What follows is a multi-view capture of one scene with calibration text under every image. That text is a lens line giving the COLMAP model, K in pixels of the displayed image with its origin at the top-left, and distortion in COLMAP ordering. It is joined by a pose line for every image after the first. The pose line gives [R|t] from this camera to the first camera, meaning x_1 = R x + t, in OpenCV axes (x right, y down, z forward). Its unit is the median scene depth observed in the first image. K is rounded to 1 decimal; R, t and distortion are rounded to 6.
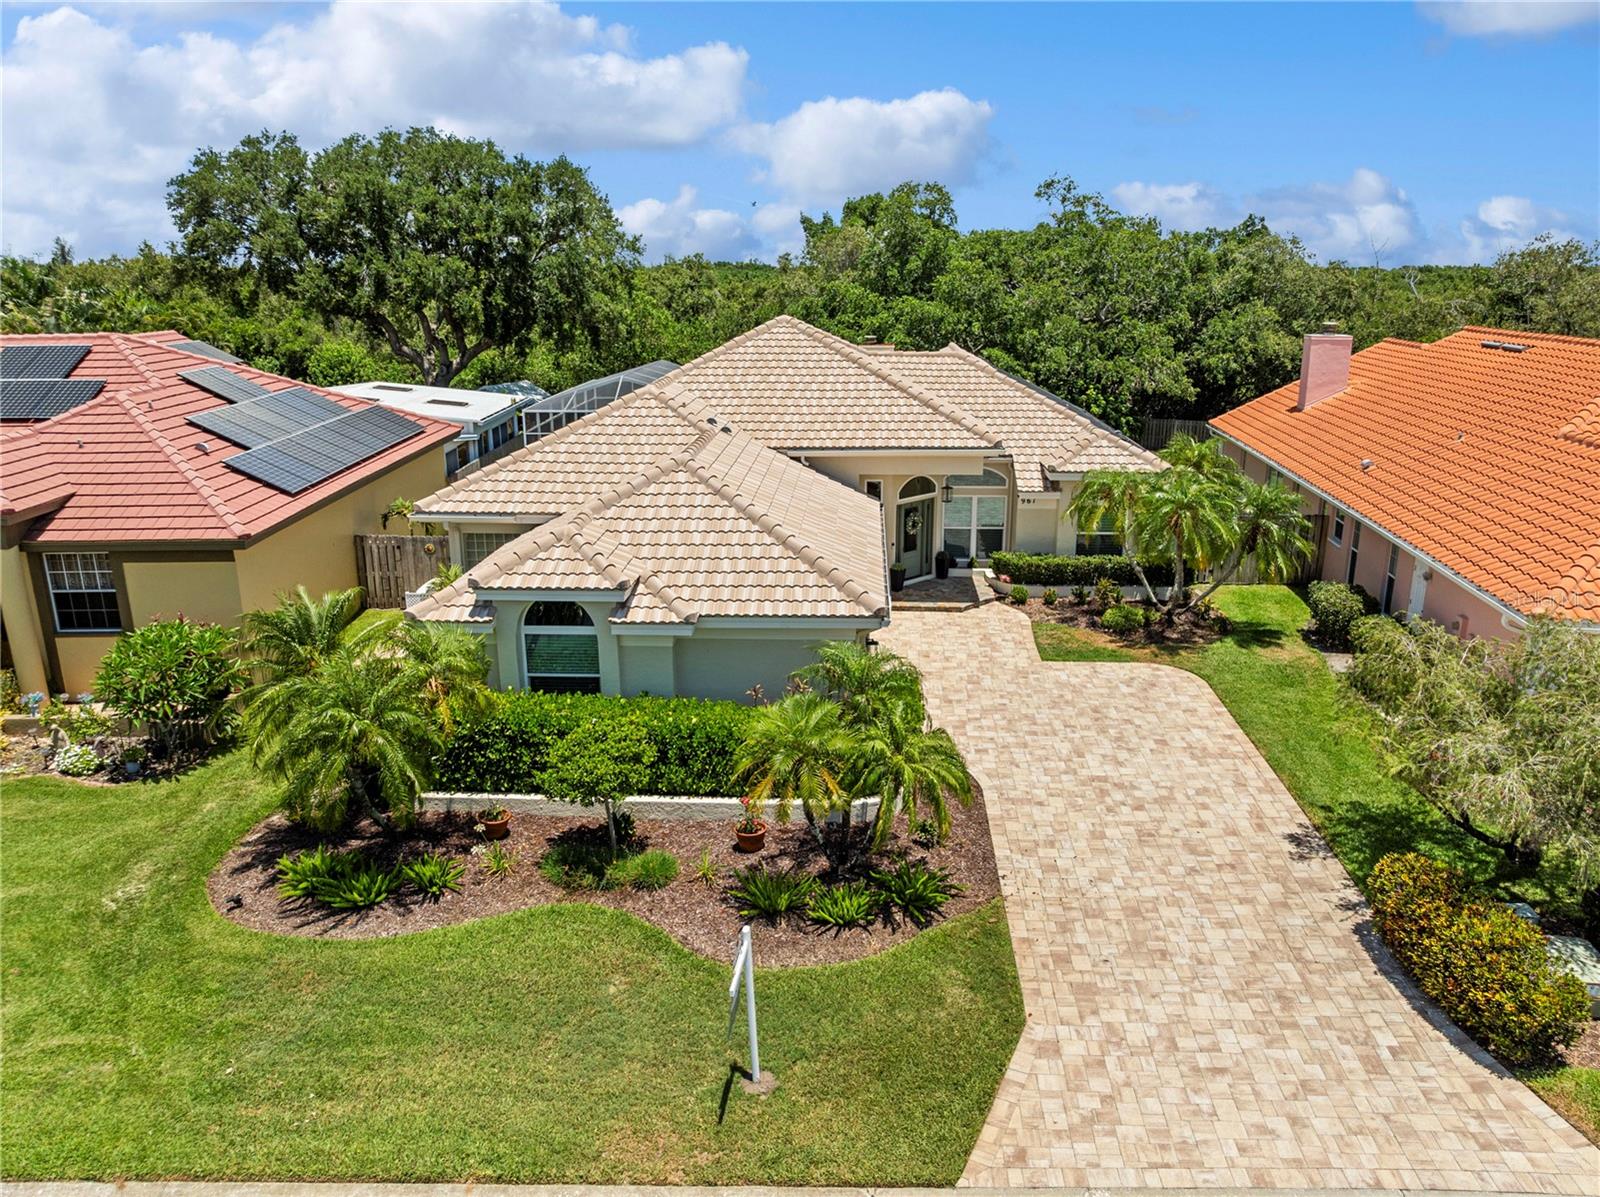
lens RADIAL K [[1126.6, 0, 811.5], [0, 1126.6, 600.4], [0, 0, 1]] dist [-0.036667, -0.002353]
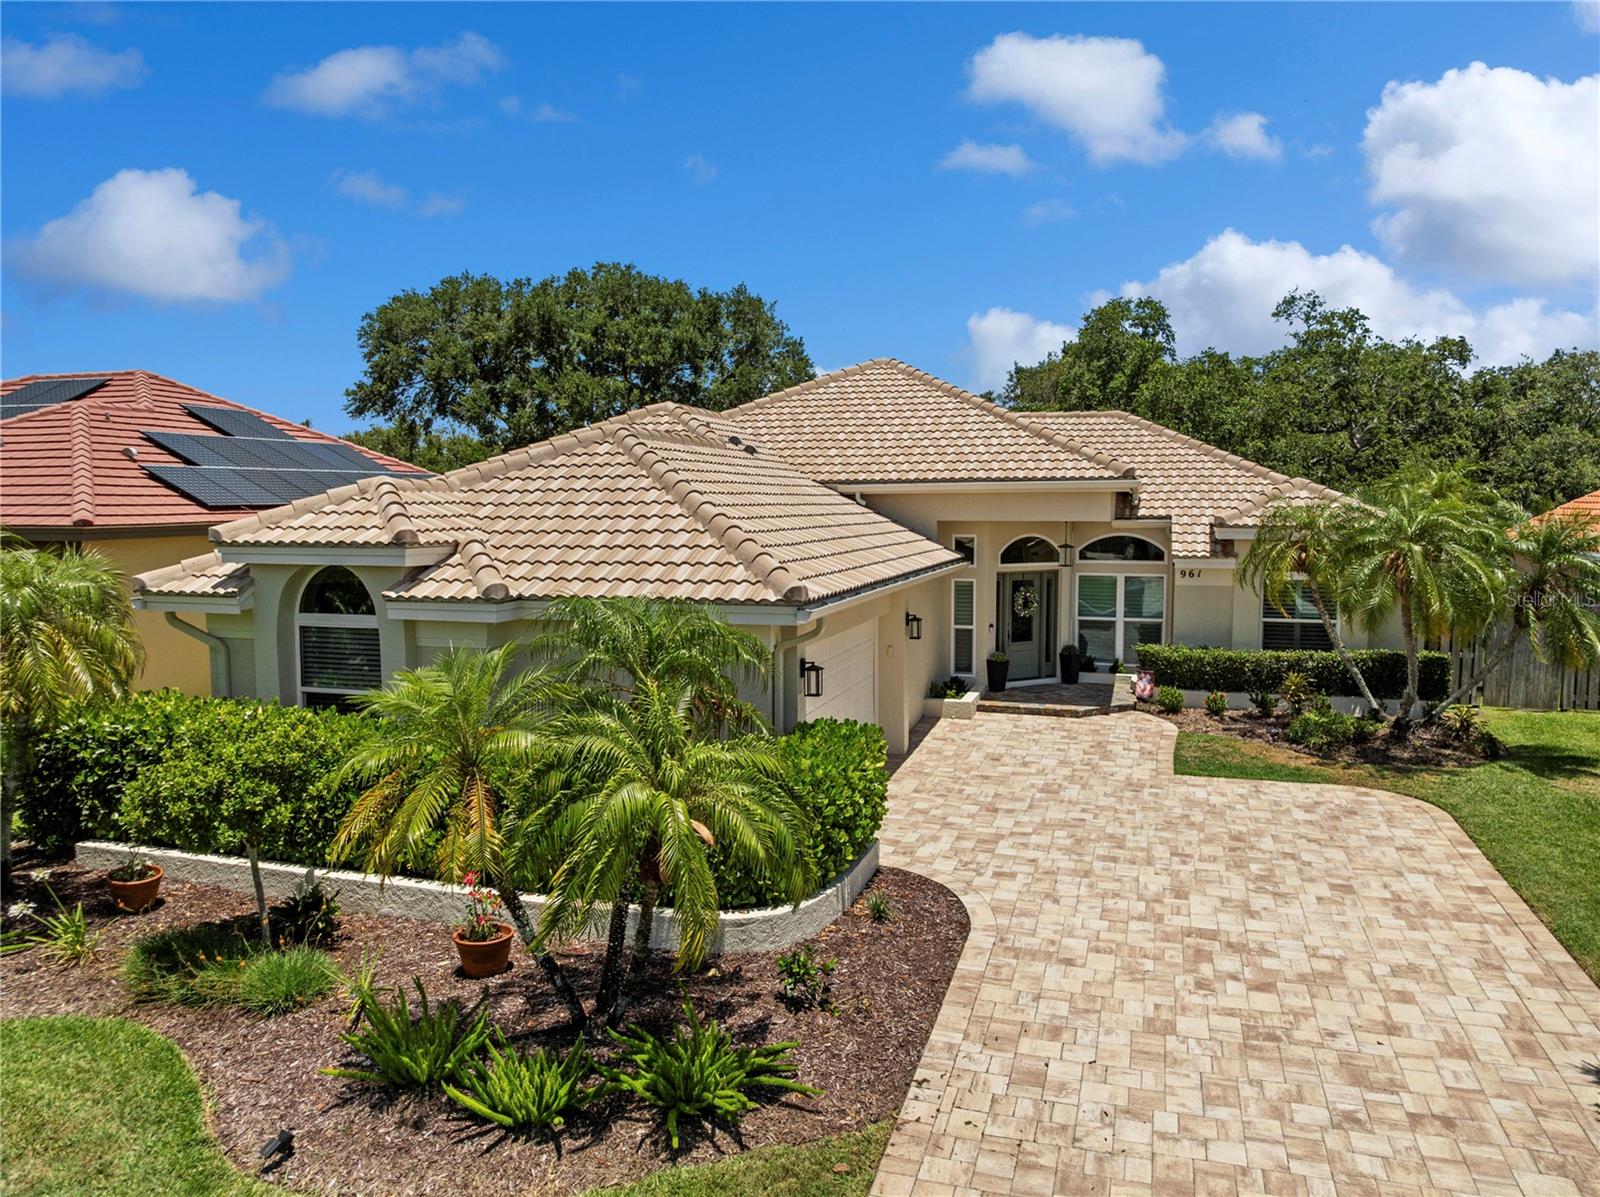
lens RADIAL K [[1127.8, 0, 810.3], [0, 1127.8, 600.7], [0, 0, 1]] dist [-0.046723, 0.014879]
pose [[0.969713, 0.022821, -0.243179, 0.165199], [-0.069930, 0.979887, -0.186899, 0.095345], [0.234023, 0.198244, 0.951805, 0.342225]]
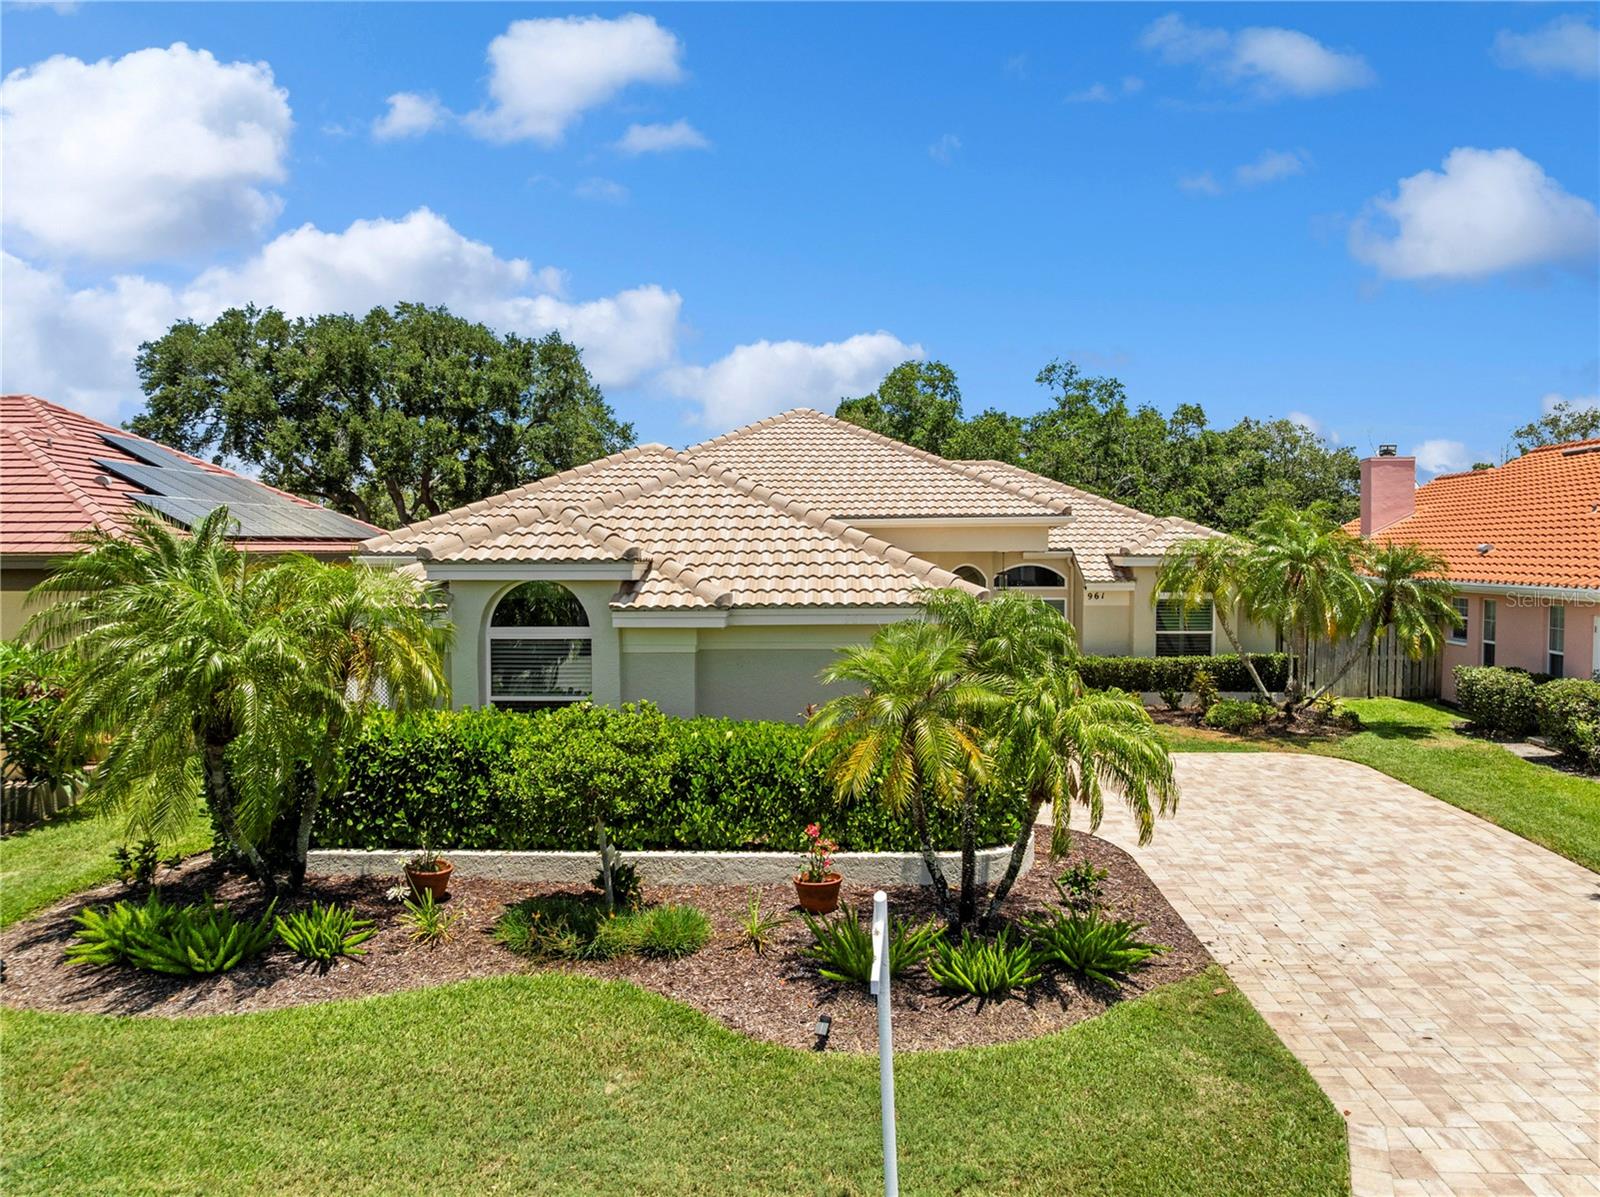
lens RADIAL K [[1126.6, 0, 811.5], [0, 1126.6, 600.4], [0, 0, 1]] dist [-0.036667, -0.002353]
pose [[0.999695, -0.000327, 0.024696, -0.052870], [0.006223, 0.970995, -0.239020, 0.143970], [-0.023902, 0.239101, 0.970701, 0.228245]]
